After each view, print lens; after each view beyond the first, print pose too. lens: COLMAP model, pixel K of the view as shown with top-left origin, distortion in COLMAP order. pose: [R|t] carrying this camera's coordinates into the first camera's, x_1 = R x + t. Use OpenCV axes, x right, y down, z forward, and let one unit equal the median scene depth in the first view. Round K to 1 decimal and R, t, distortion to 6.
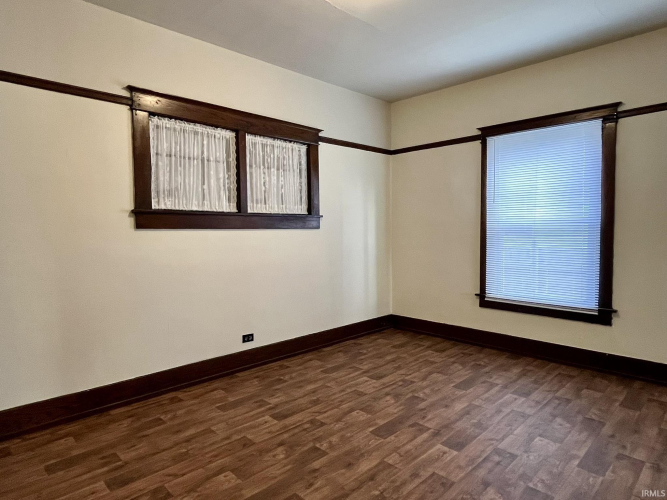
lens RADIAL K [[404.0, 0, 331.1], [0, 404.0, 248.3], [0, 0, 1]] dist [-0.007115, 0.004324]
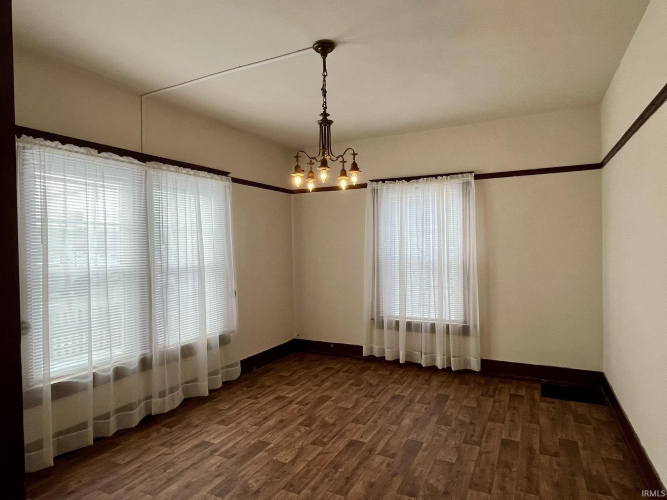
lens RADIAL K [[404.0, 0, 332.9], [0, 404.0, 247.7], [0, 0, 1]] dist [-0.007115, 0.004324]
pose [[-0.947517, 0.024038, -0.318799, 0.242905], [0.006569, 0.998423, 0.055760, -0.158860], [0.319637, 0.050739, -0.946181, 1.808065]]
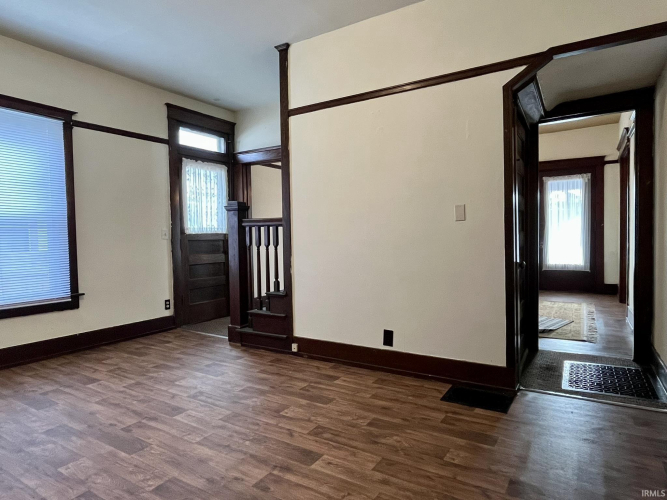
lens RADIAL K [[404.0, 0, 331.1], [0, 404.0, 251.1], [0, 0, 1]] dist [-0.007115, 0.004324]
pose [[-0.234571, -0.025773, 0.971757, -0.643650], [0.062158, 0.997205, 0.041452, 0.034688], [-0.970110, 0.070126, -0.232313, 0.644306]]
